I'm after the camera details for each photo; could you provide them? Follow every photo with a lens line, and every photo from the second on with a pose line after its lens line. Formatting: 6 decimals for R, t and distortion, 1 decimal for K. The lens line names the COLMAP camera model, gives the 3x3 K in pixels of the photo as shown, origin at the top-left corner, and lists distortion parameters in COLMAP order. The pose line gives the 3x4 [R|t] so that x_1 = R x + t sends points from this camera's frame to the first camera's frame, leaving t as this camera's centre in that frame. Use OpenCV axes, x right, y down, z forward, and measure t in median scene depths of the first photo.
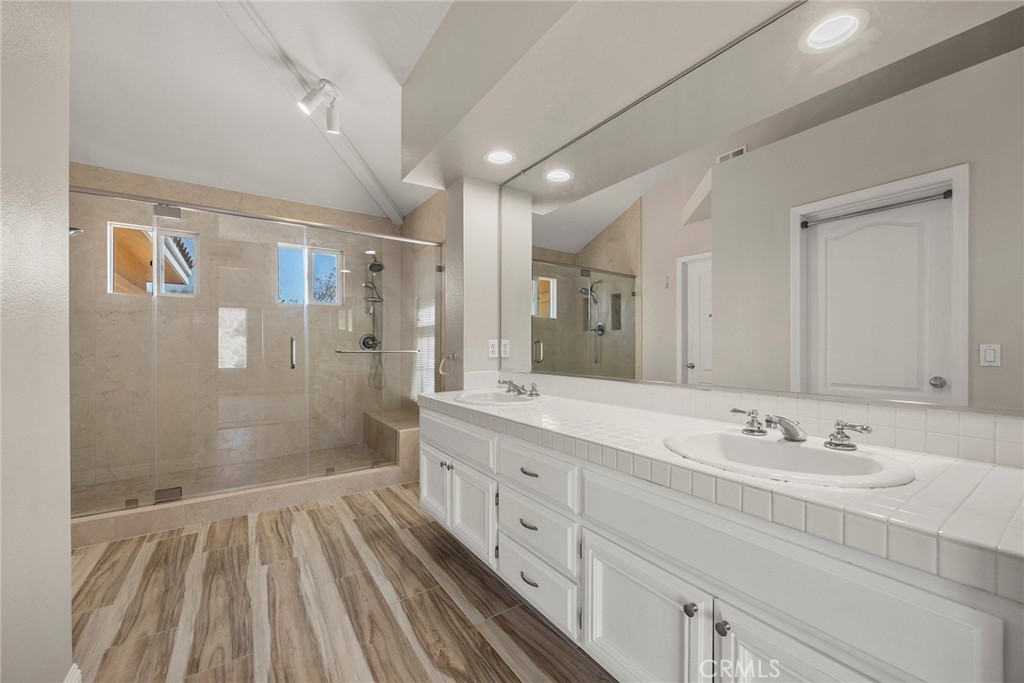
lens RADIAL K [[400.0, 0, 516.0], [0, 400.0, 353.6], [0, 0, 1]] dist [-0.018000, -0.000029]
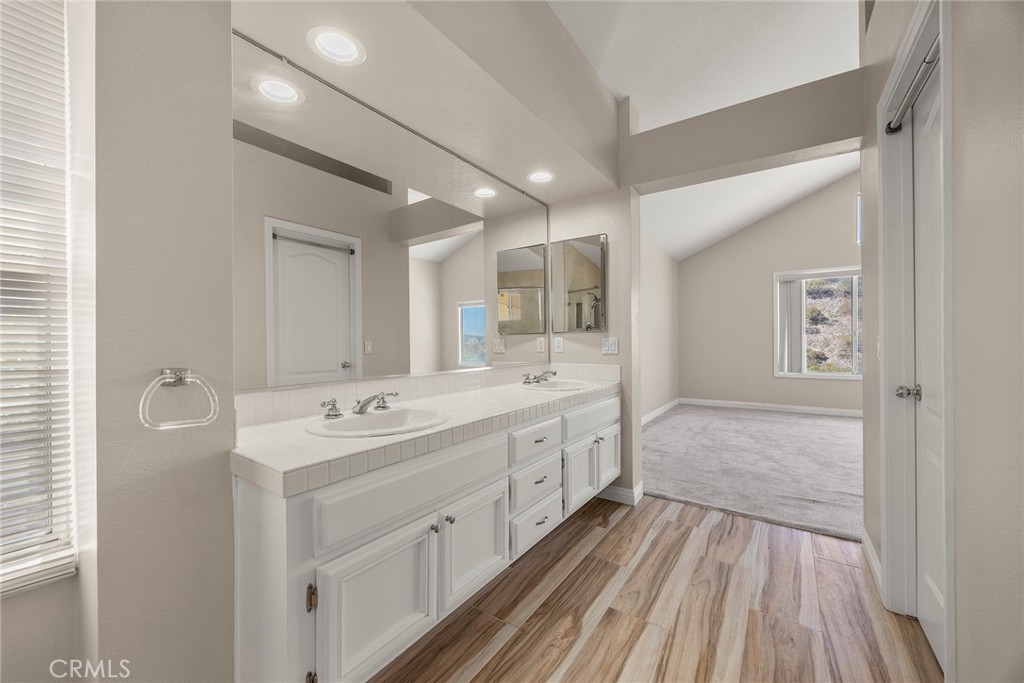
lens RADIAL K [[402.7, 0, 512.0], [0, 402.7, 341.5], [0, 0, 1]] dist [0.000383, 0.000127]
pose [[-0.365749, -0.000029, 0.930714, -0.911023], [0.016953, 0.999834, 0.006693, -0.029612], [-0.930559, 0.018226, -0.365688, 1.211314]]
